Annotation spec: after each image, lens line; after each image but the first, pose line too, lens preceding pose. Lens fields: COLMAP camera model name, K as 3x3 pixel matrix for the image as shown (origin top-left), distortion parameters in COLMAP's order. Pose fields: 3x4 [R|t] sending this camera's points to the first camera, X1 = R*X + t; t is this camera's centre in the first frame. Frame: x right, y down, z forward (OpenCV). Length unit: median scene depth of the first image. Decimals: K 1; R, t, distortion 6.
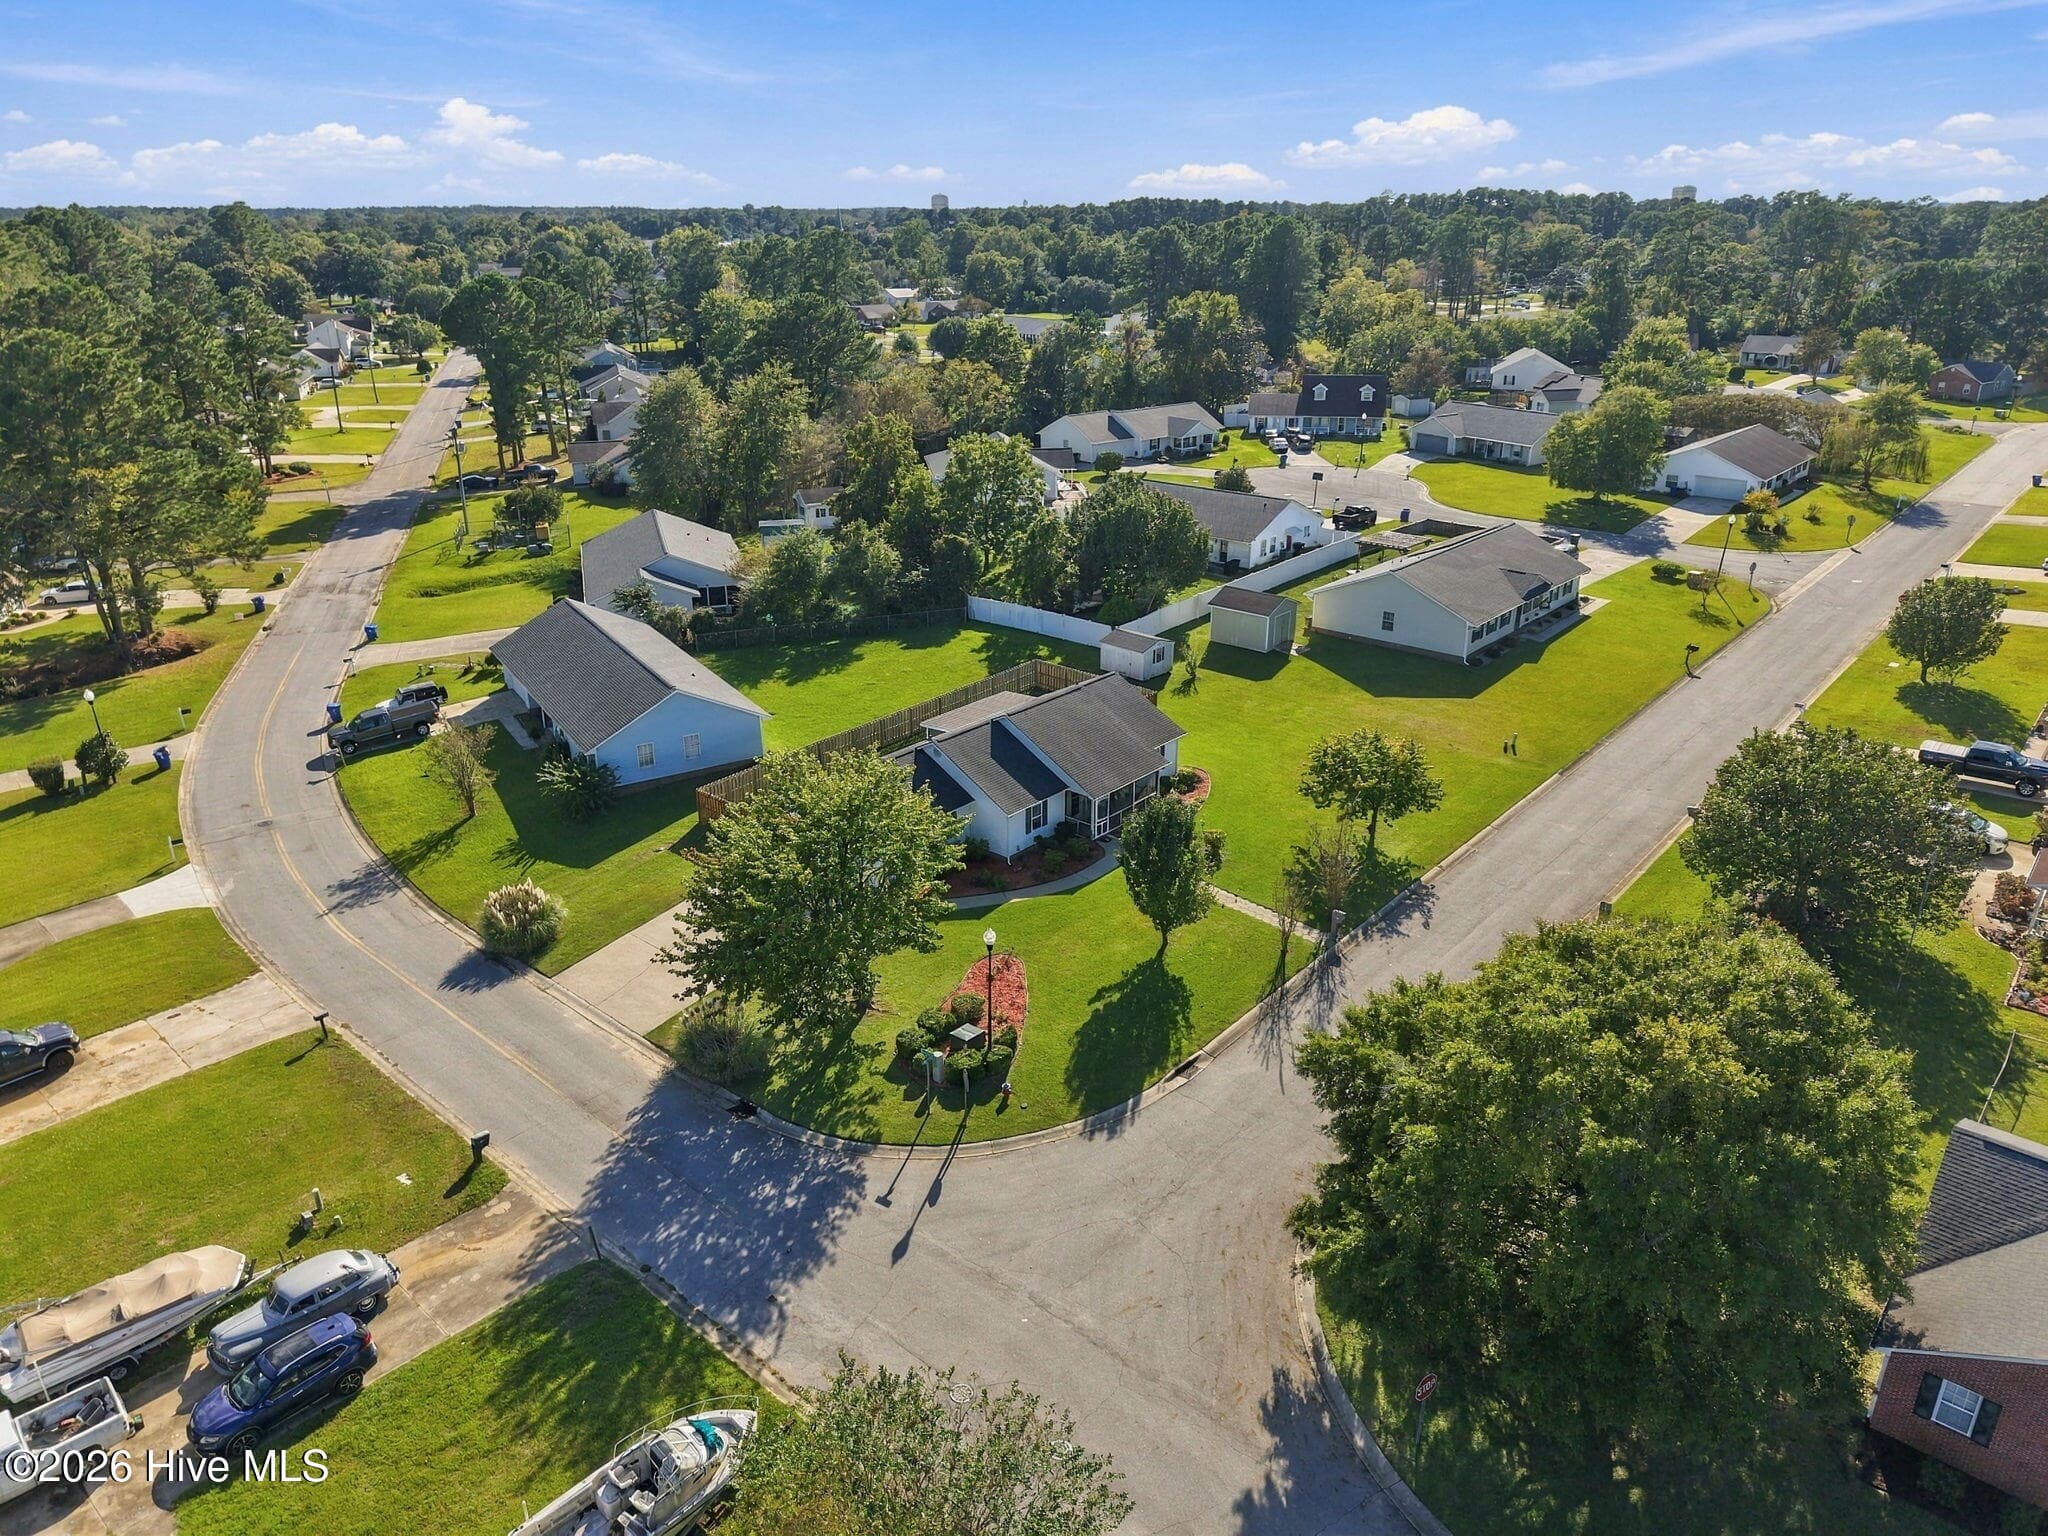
lens RADIAL K [[1343.4, 0, 1023.1], [0, 1343.4, 818.8], [0, 0, 1]] dist [0.020708, -0.019009]
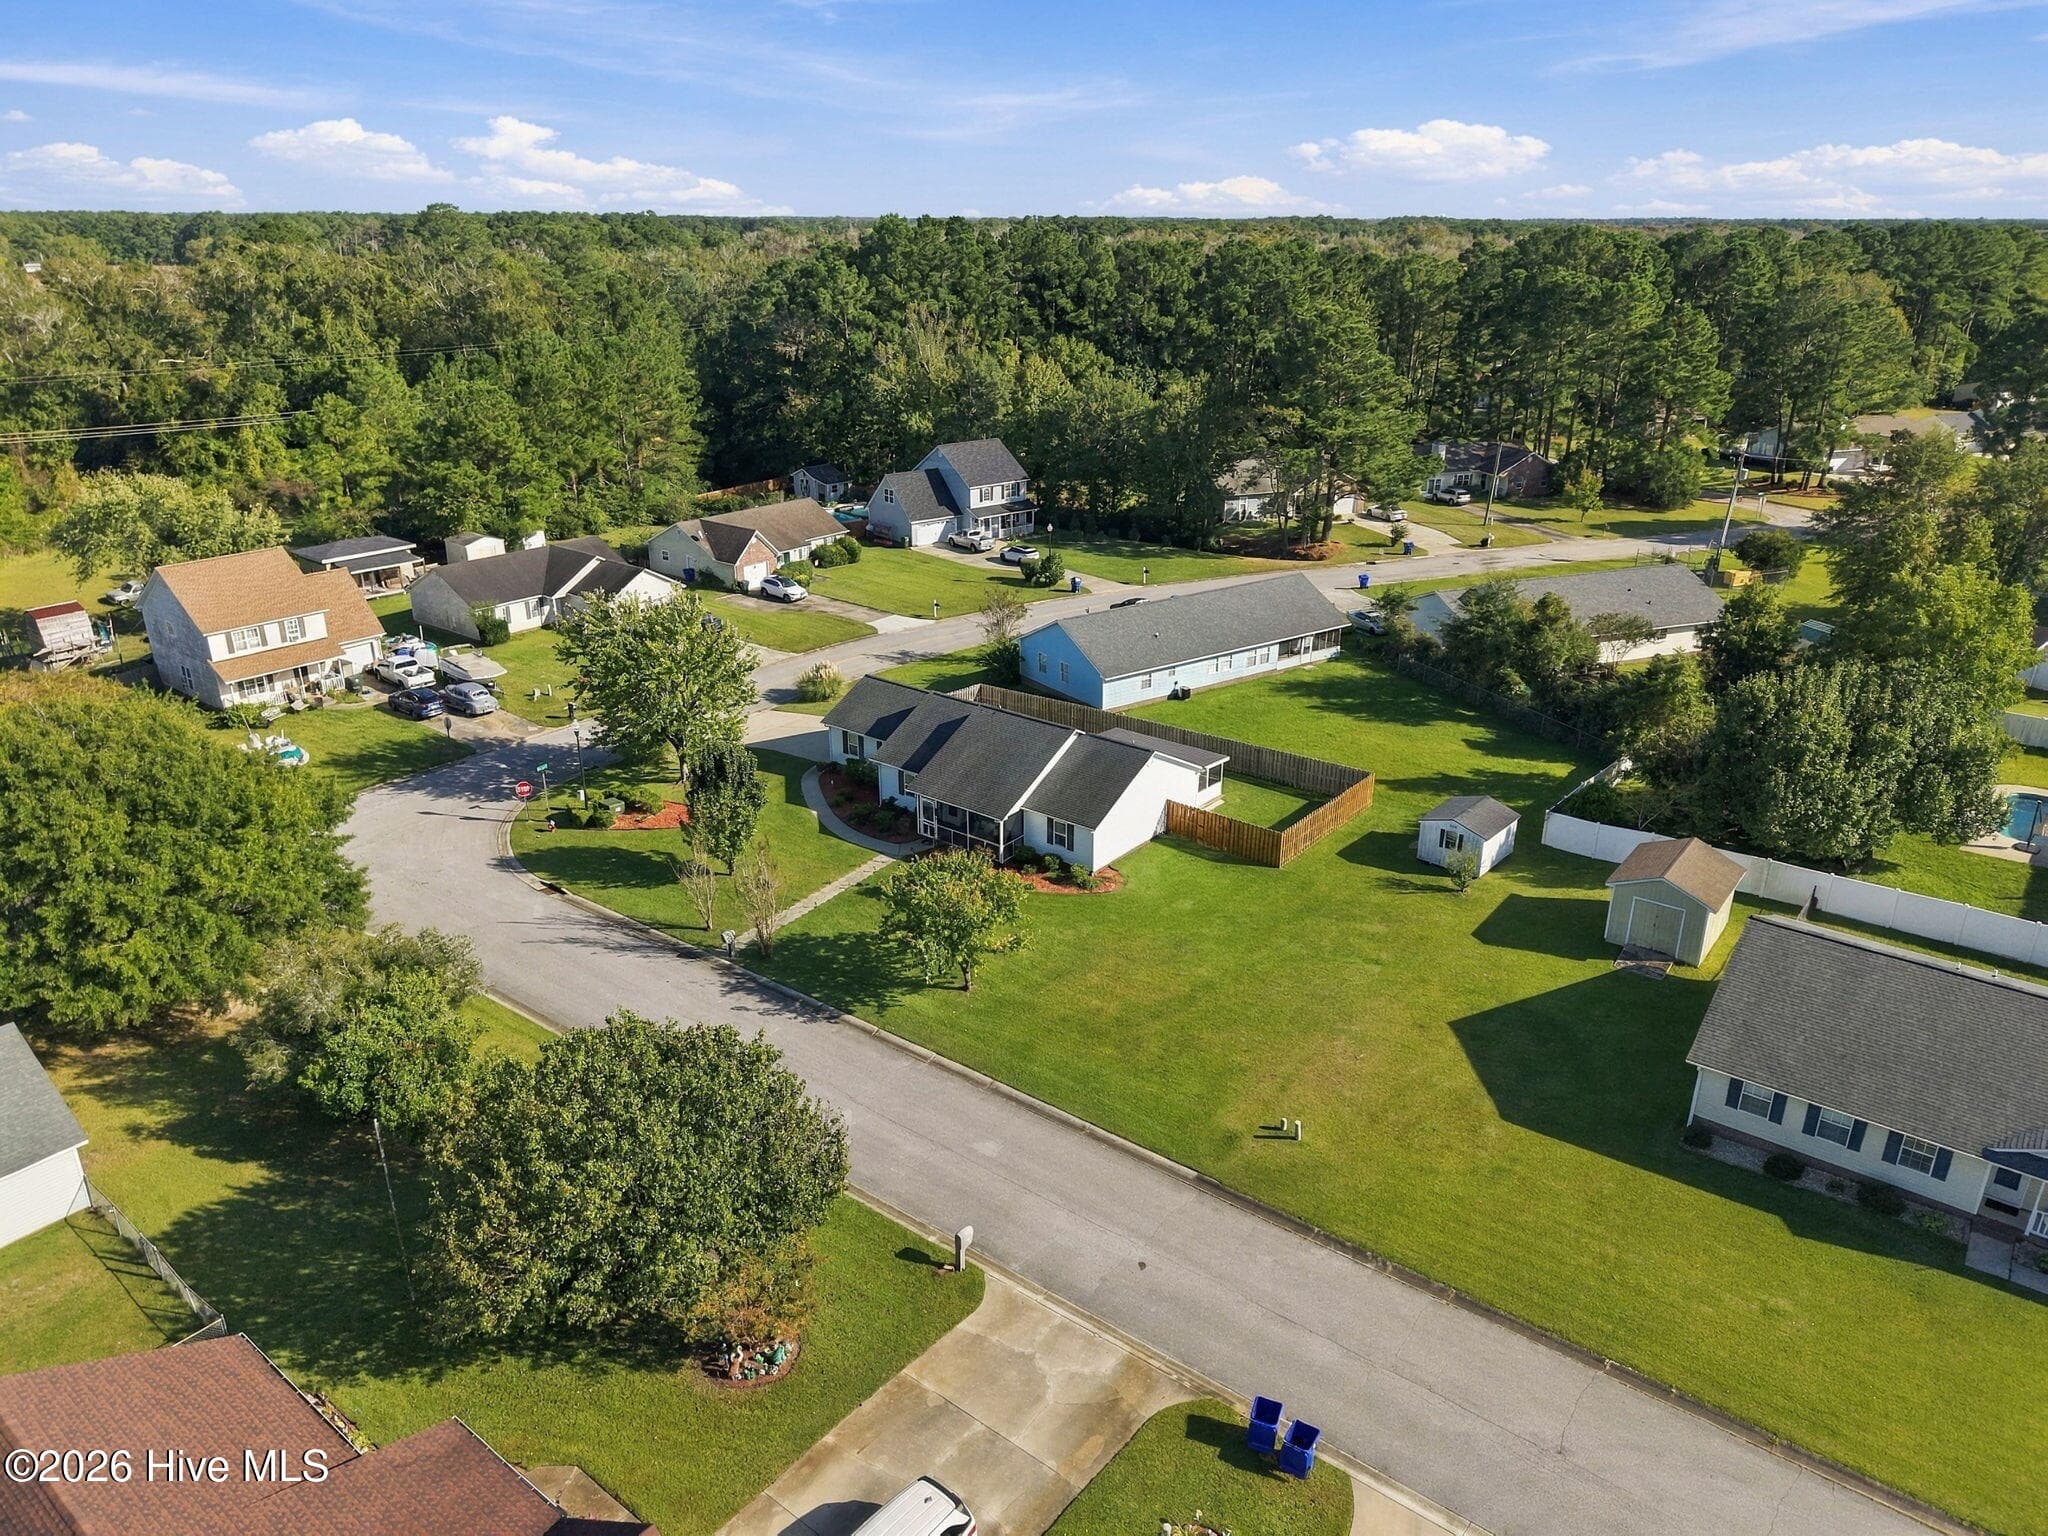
lens RADIAL K [[1386.1, 0, 1022.7], [0, 1386.1, 740.7], [0, 0, 1]] dist [0.037689, -0.053287]
pose [[0.053129, 0.353736, -0.933835, 0.698083], [-0.413521, 0.858999, 0.301861, -0.271578], [0.908943, 0.370123, 0.191915, 0.579125]]
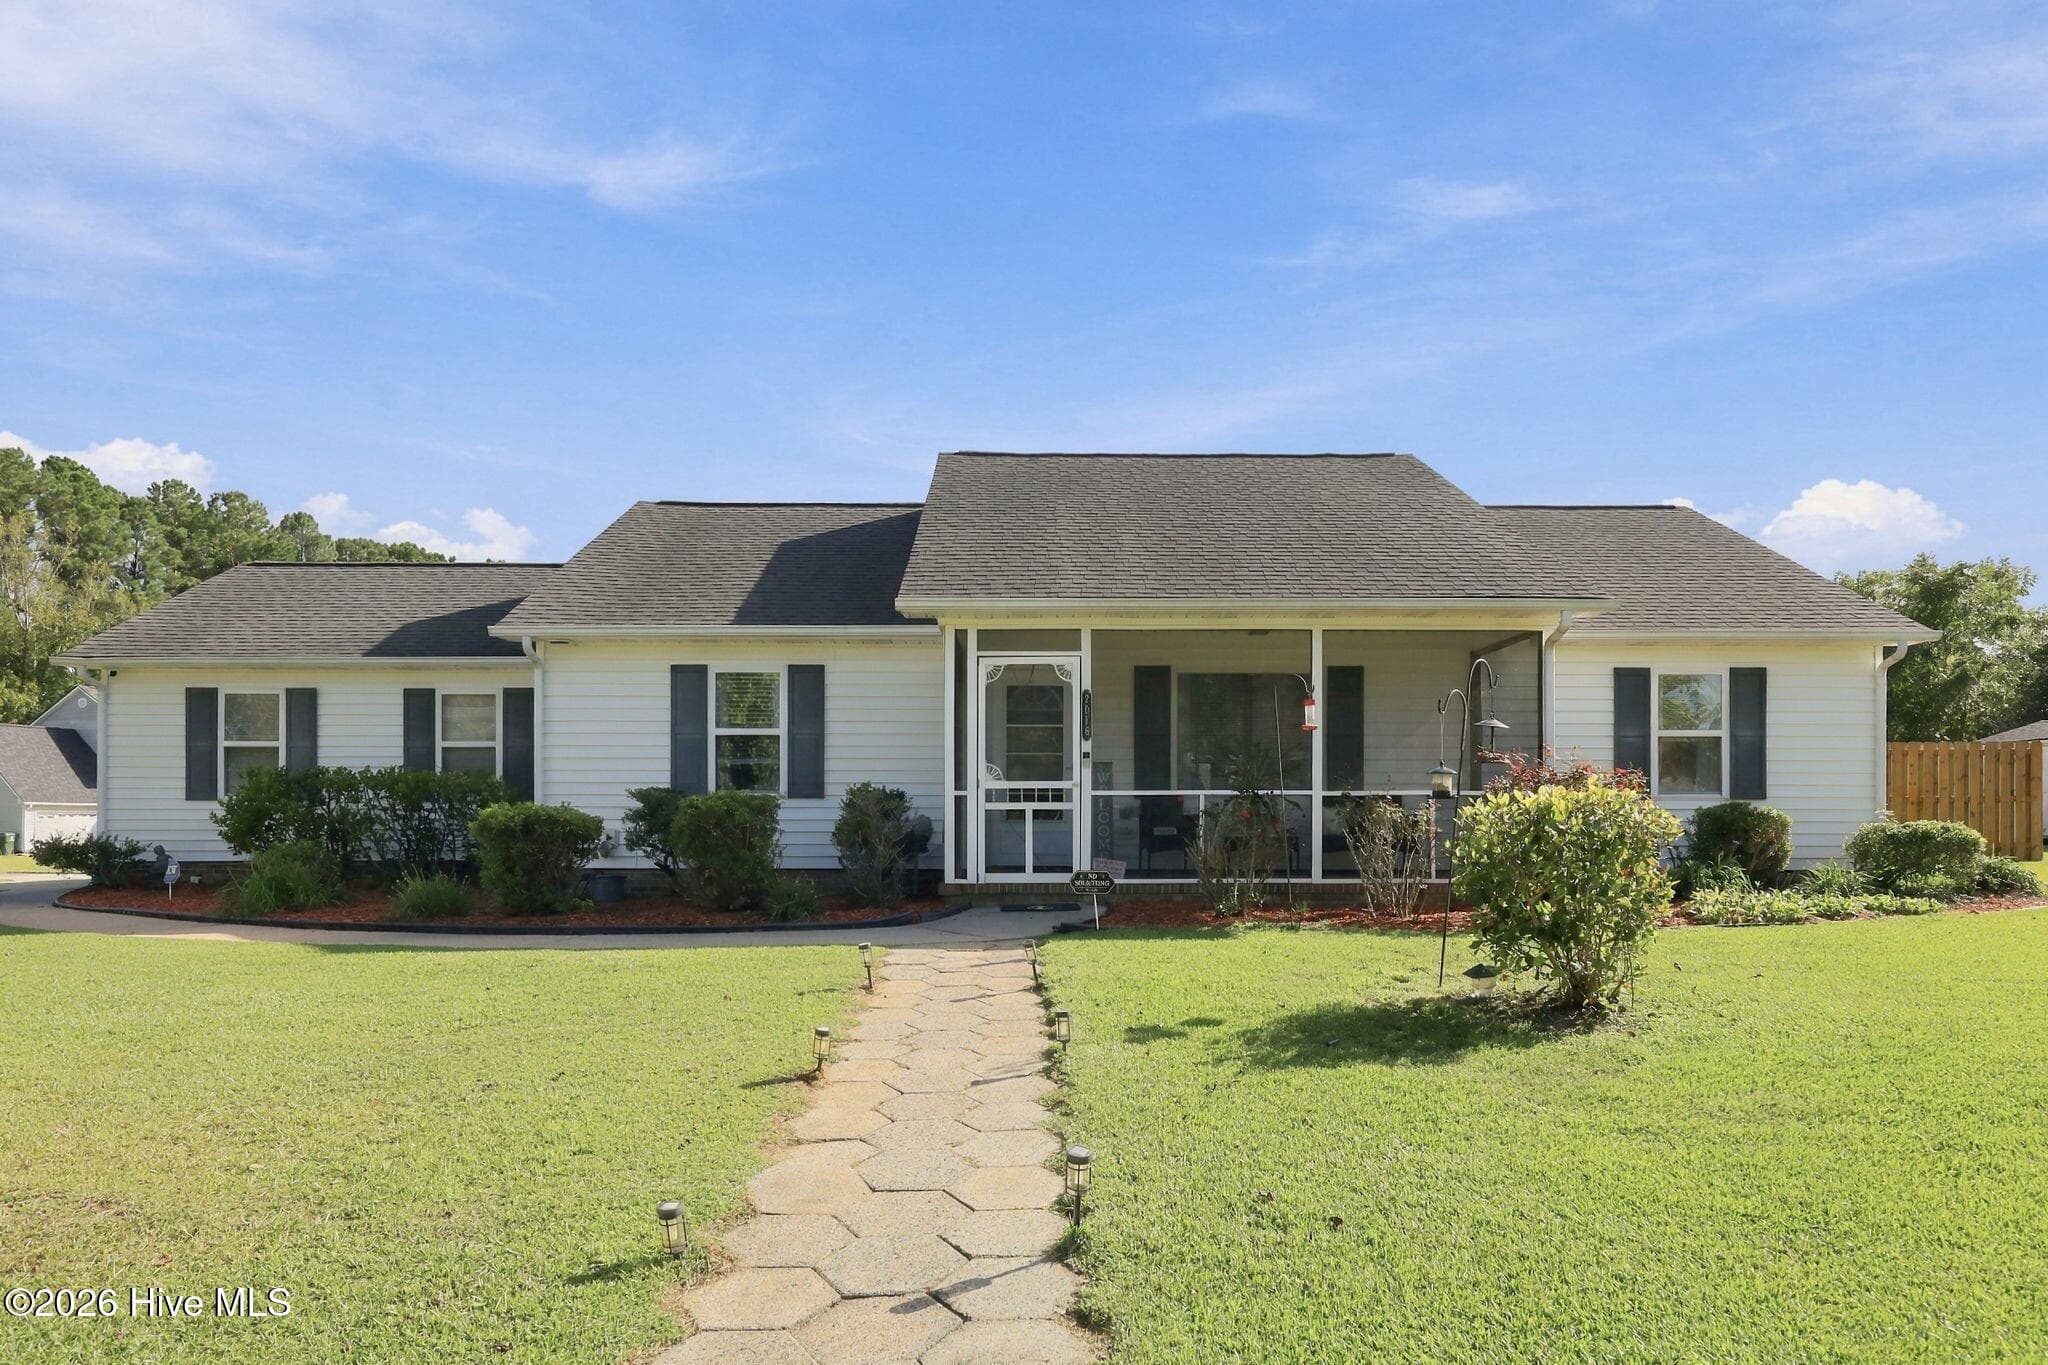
lens RADIAL K [[1271.3, 0, 1027.2], [0, 1271.3, 814.2], [0, 0, 1]] dist [0.001968, 0.001233]
pose [[0.668140, 0.002500, -0.744032, 0.128941], [-0.310262, 0.909838, -0.275558, 0.035075], [0.676260, 0.414956, 0.608675, 0.616996]]
